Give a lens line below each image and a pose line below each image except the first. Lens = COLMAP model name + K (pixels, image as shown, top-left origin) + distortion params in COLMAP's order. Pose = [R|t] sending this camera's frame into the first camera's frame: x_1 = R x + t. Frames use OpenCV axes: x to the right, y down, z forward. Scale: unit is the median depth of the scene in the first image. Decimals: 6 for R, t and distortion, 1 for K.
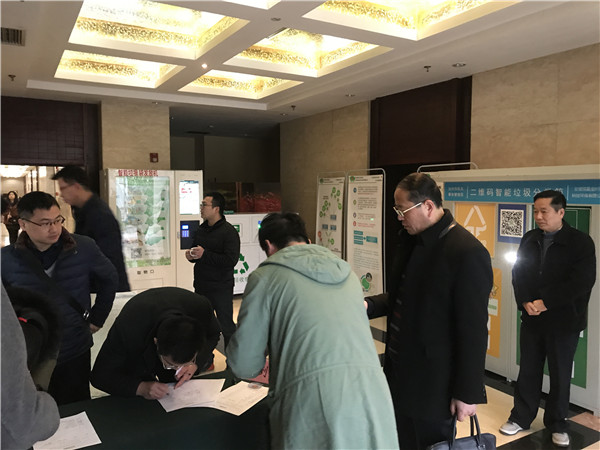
lens RADIAL K [[497.0, 0, 301.5], [0, 497.0, 224.6], [0, 0, 1]] dist [0.043172, -0.045674]
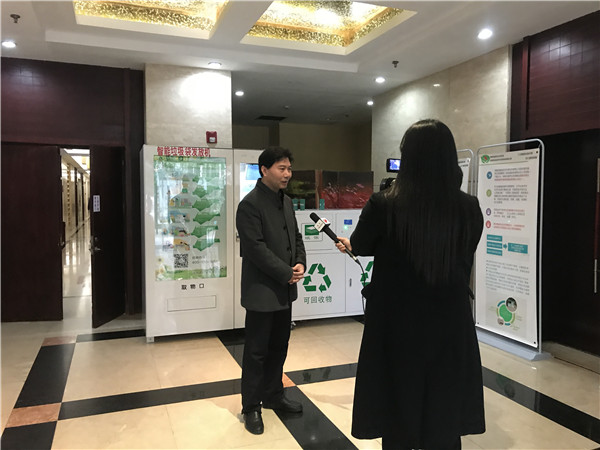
lens RADIAL K [[497.0, 0, 294.8], [0, 497.0, 225.1], [0, 0, 1]] dist [0.043172, -0.045674]
pose [[0.985477, 0.009629, -0.169538, -0.039106], [-0.011818, 0.999859, -0.011905, 0.011131], [0.169399, 0.013735, 0.985452, 0.292109]]
